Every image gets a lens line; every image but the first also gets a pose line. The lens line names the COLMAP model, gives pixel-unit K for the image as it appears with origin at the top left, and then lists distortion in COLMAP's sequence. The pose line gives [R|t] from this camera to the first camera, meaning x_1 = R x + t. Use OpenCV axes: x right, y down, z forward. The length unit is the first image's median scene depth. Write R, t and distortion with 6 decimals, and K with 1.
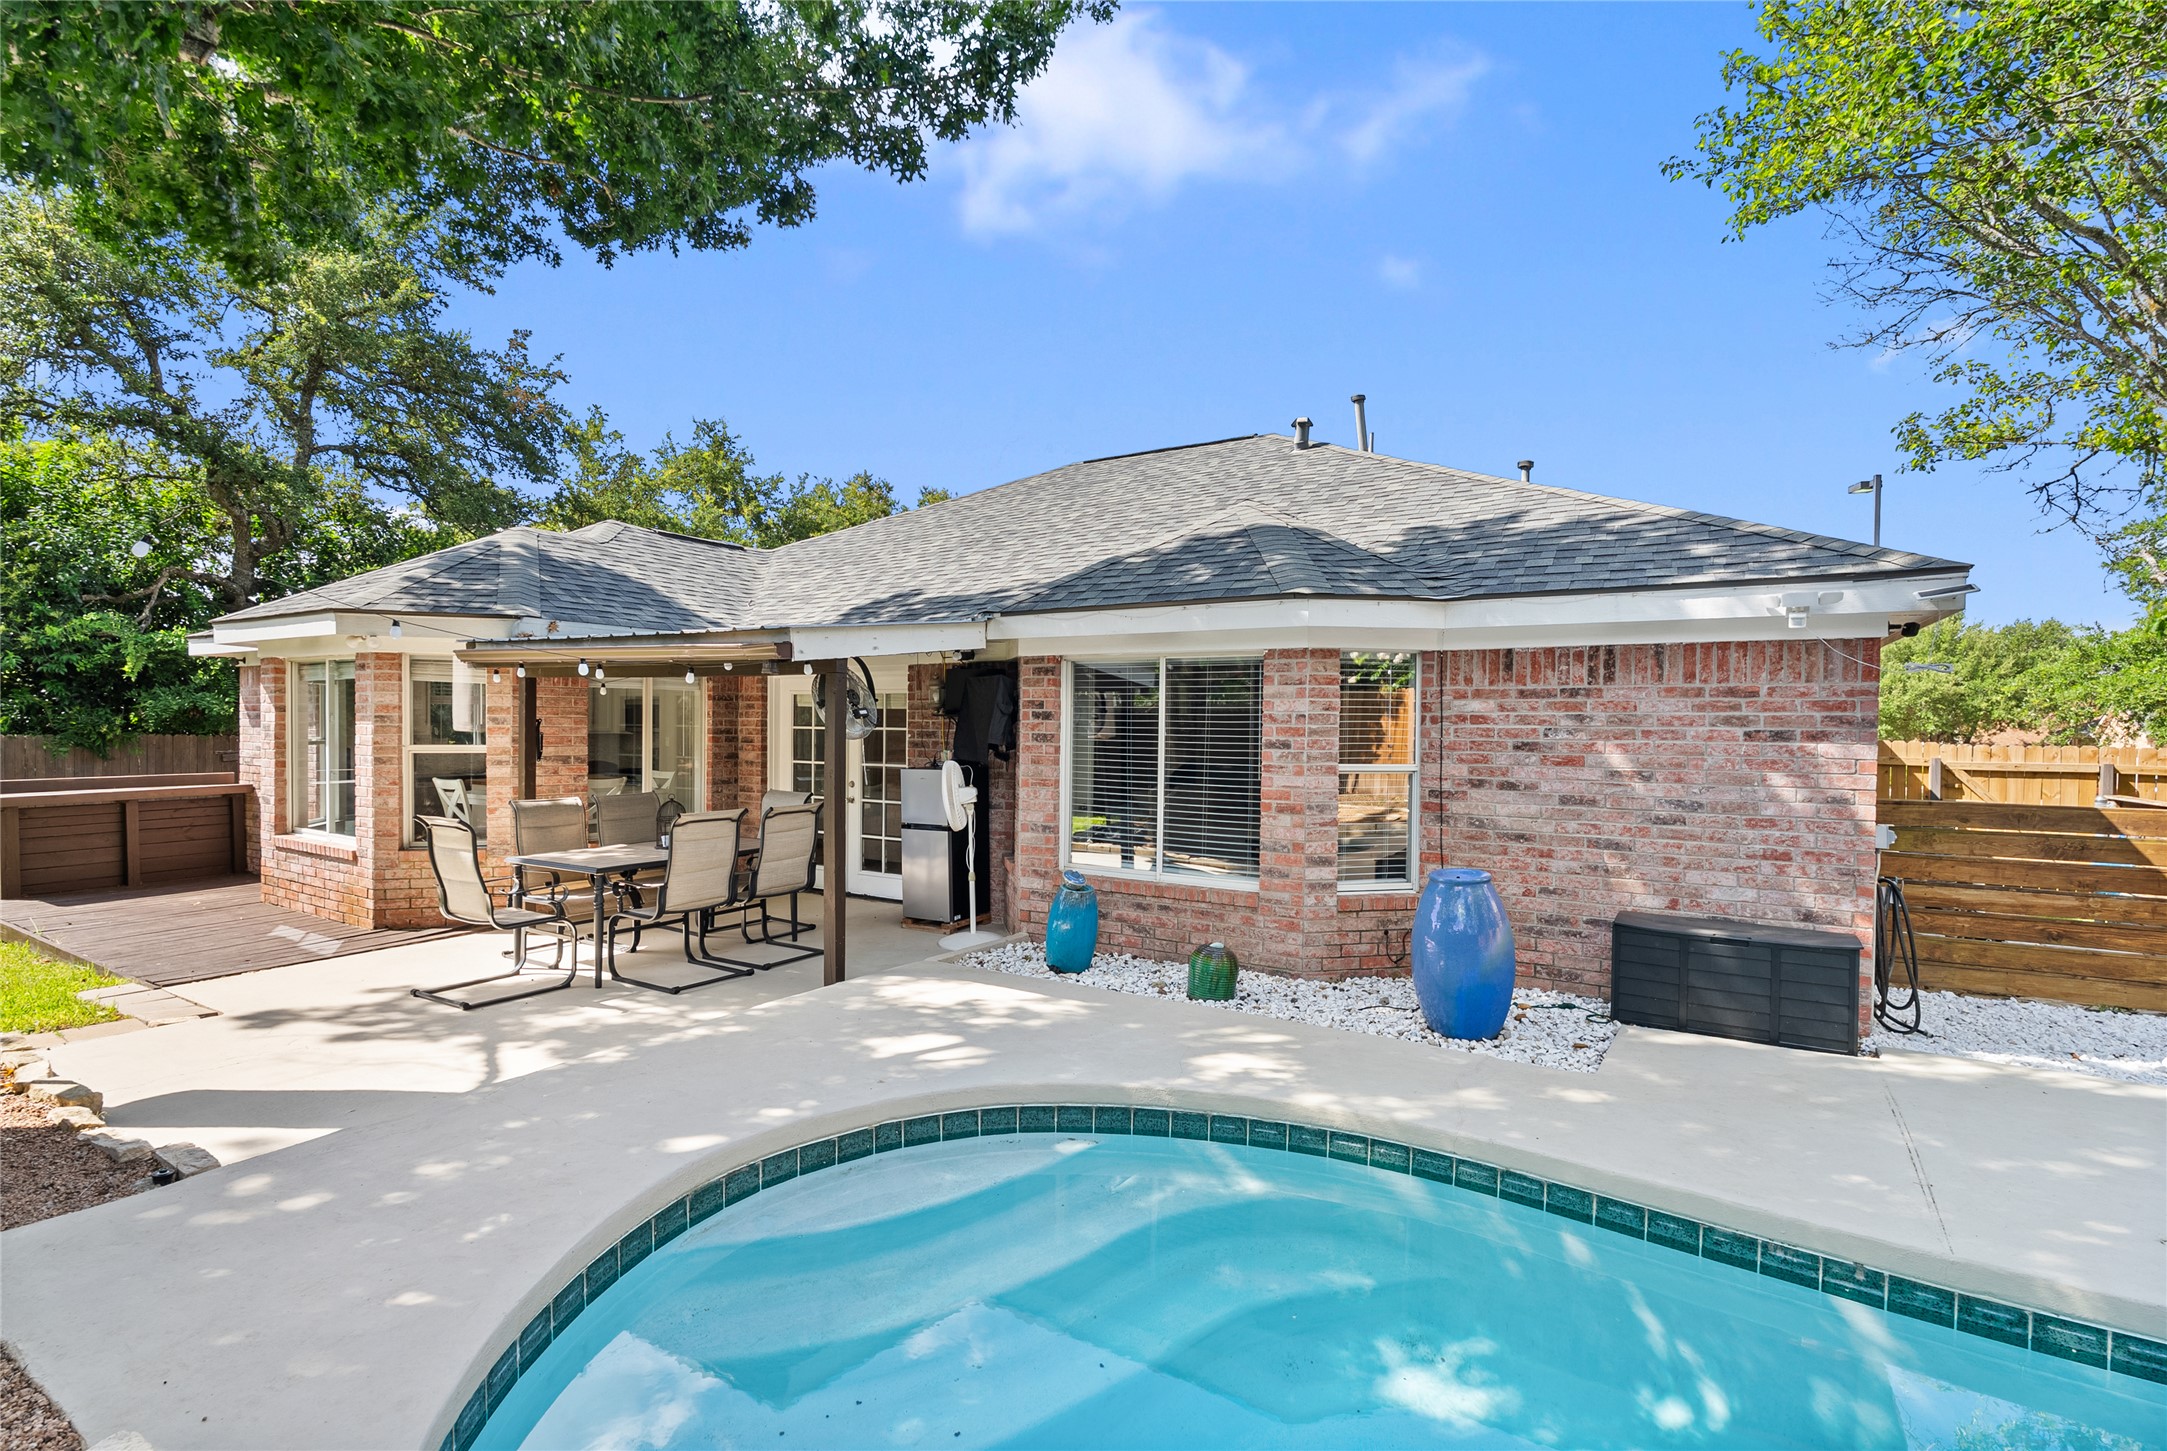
lens RADIAL K [[1048.4, 0, 1083.5], [0, 1048.4, 725.5], [0, 0, 1]] dist [0.002095, -0.000147]
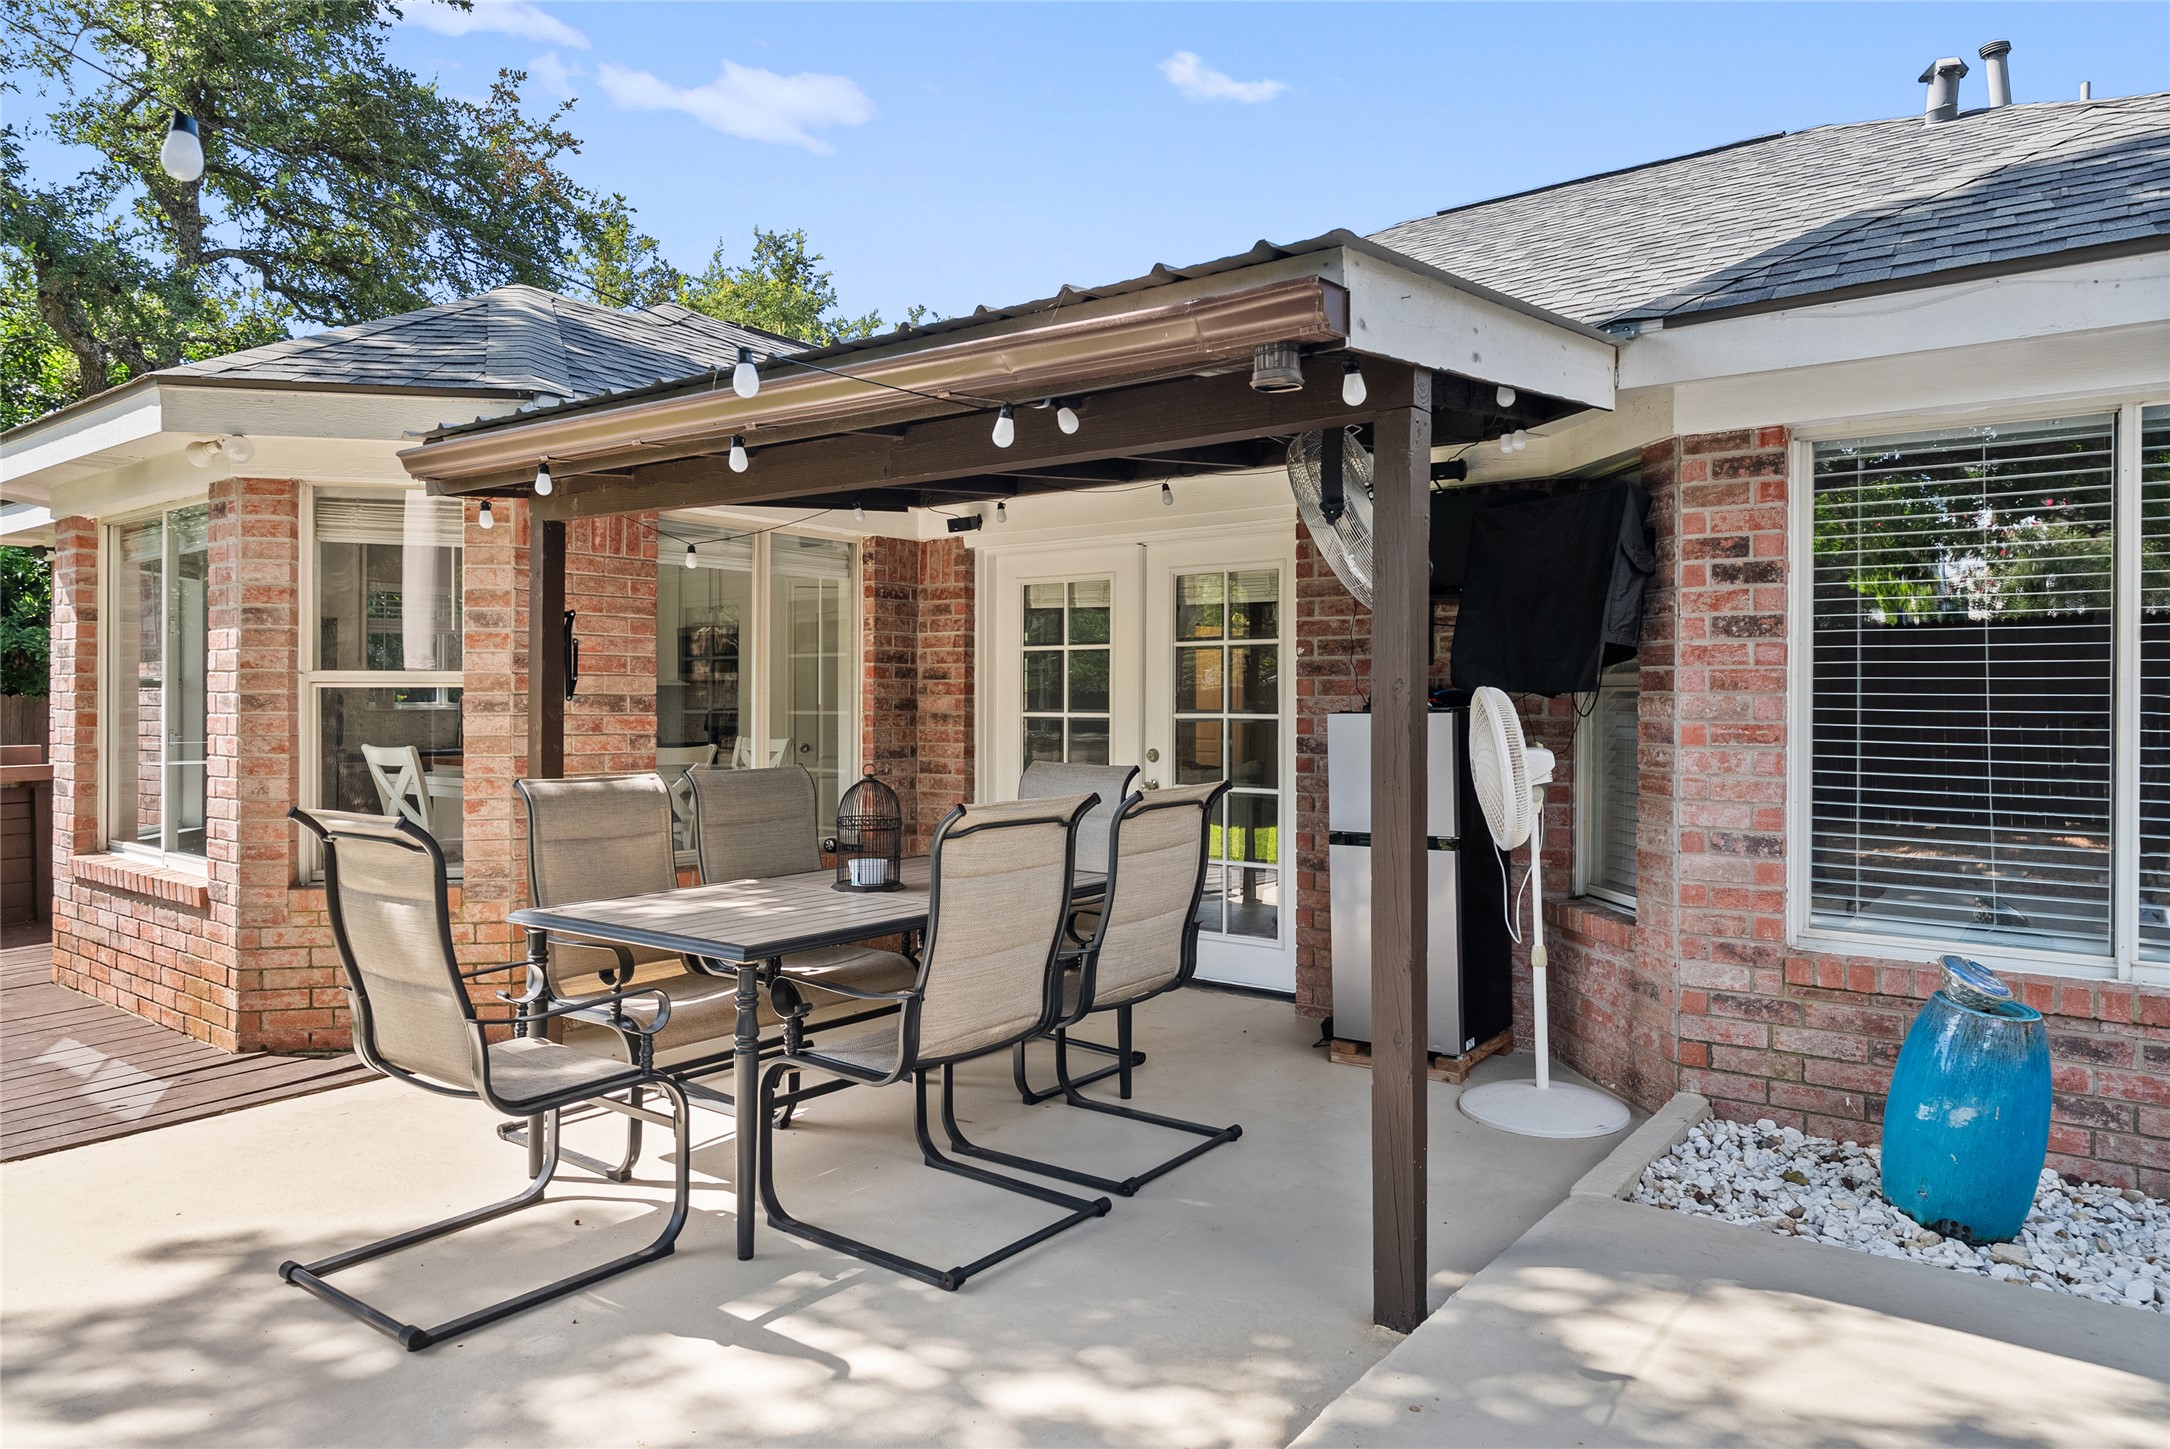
lens RADIAL K [[1346.1, 0, 1074.5], [0, 1346.1, 676.6], [0, 0, 1]] dist [0.002589, 0.002068]
pose [[0.996362, -0.009405, -0.084702, -0.239971], [0.007332, 0.999667, -0.024752, 0.039913], [0.084906, 0.024041, 0.996099, 0.412403]]
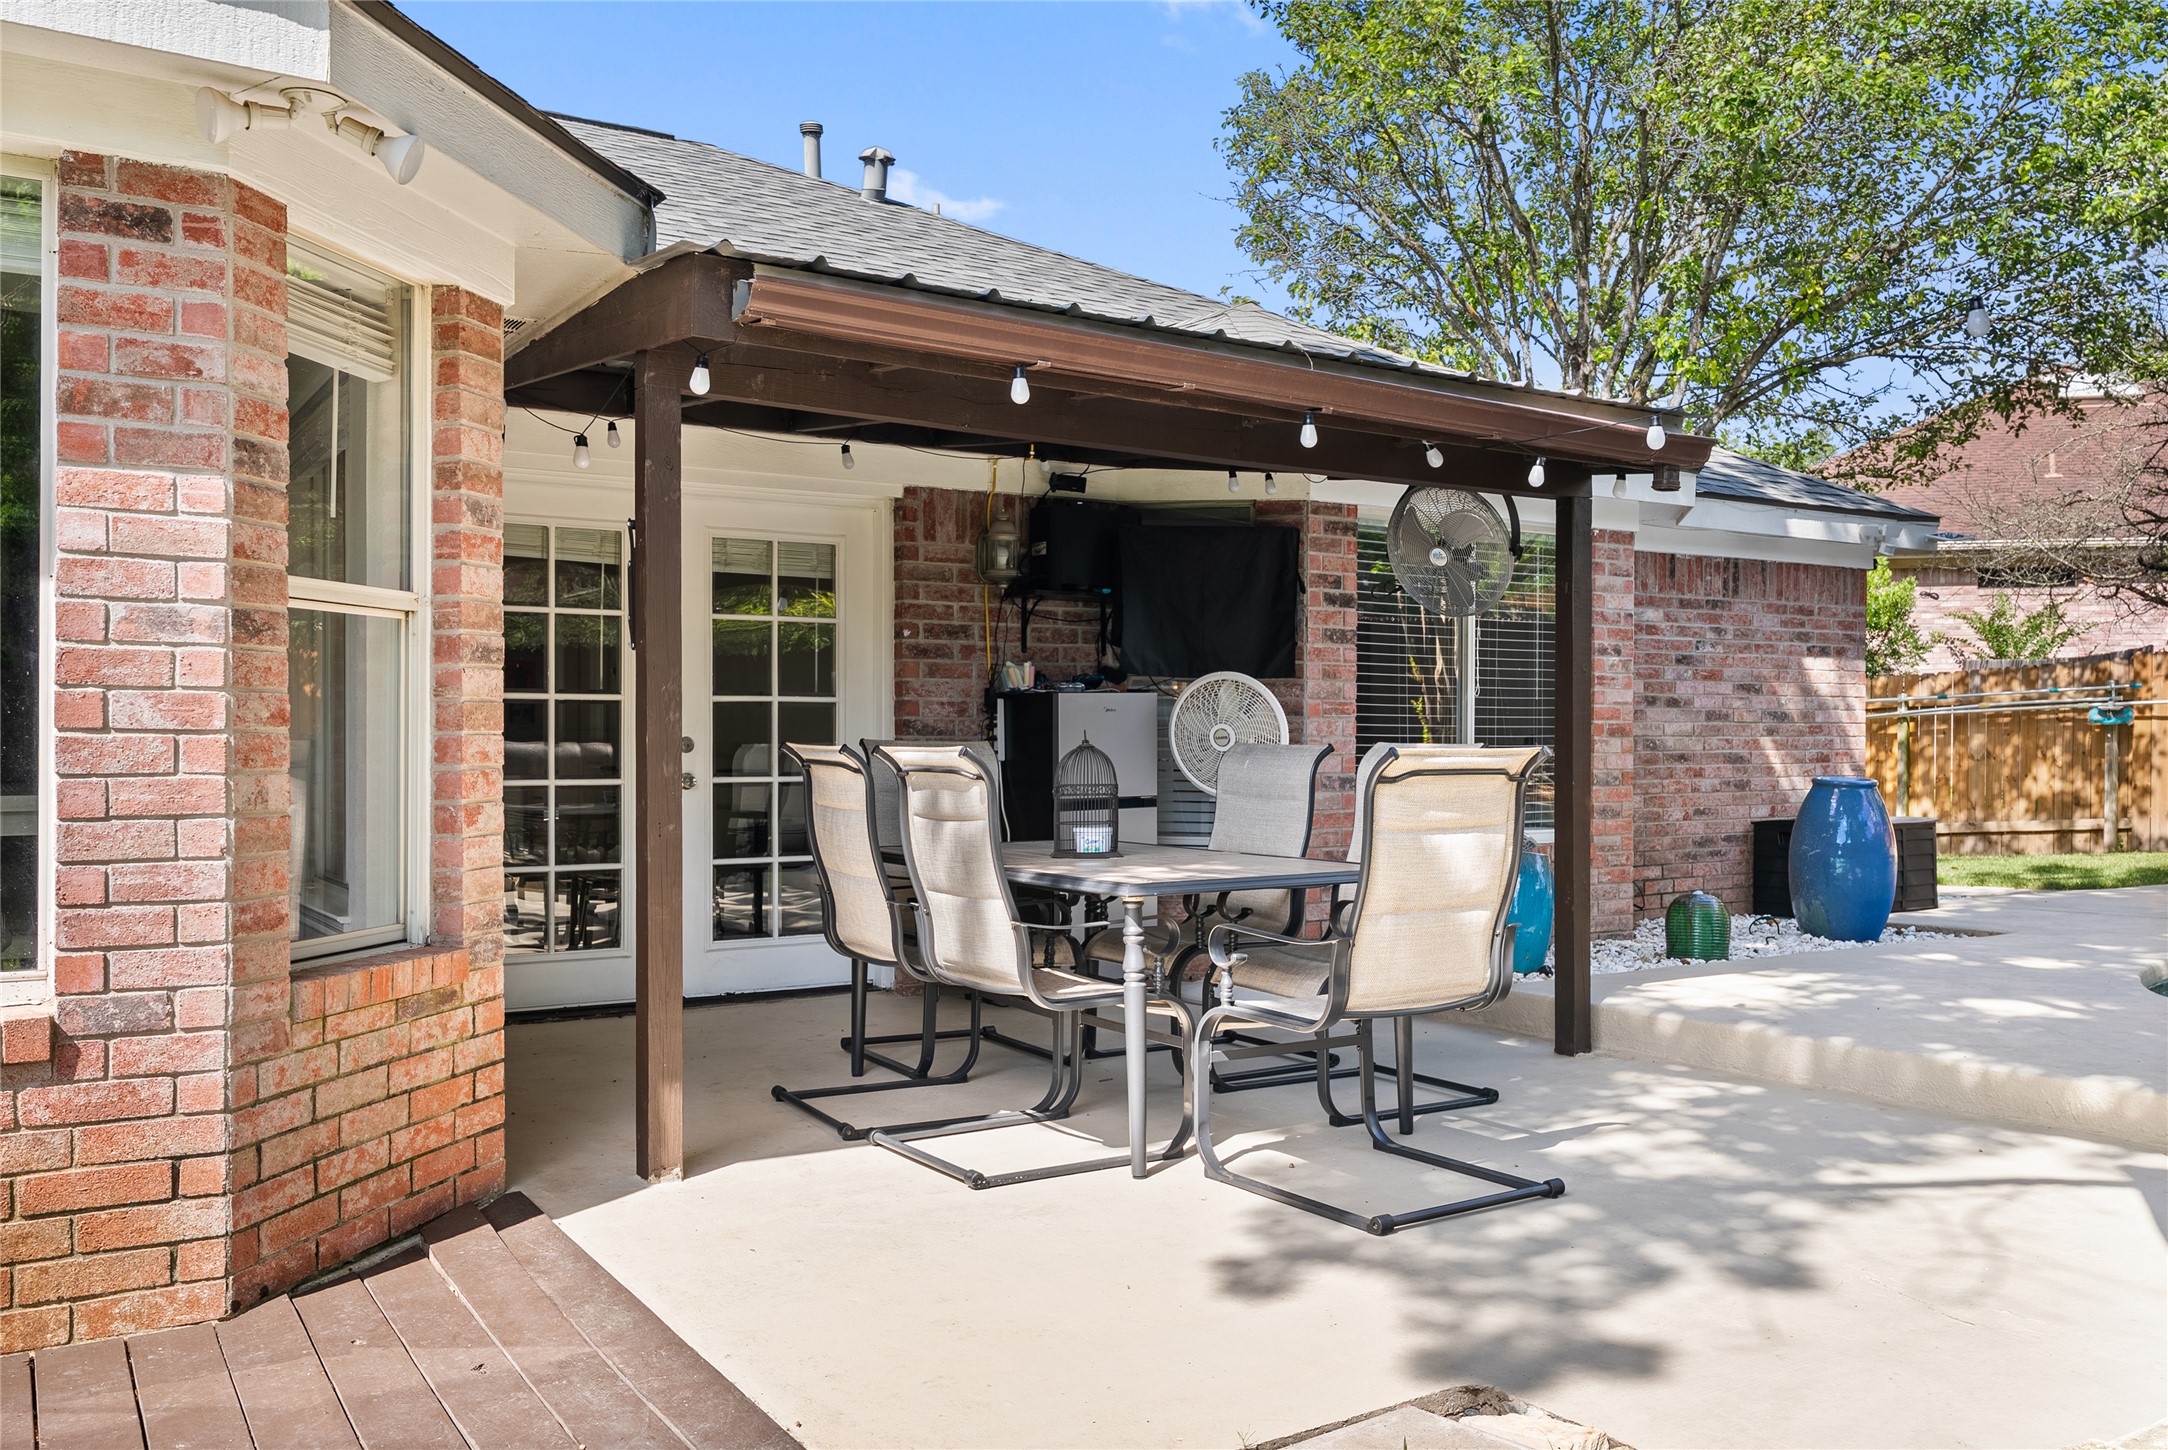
lens RADIAL K [[1741.3, 0, 1084.0], [0, 1741.3, 725.0], [0, 0, 1]] dist [0.001494, 0.001711]
pose [[0.429271, -0.003188, 0.903170, -0.951782], [0.006978, 0.999976, 0.000213, 0.058215], [-0.903149, 0.006211, 0.429282, 0.643800]]
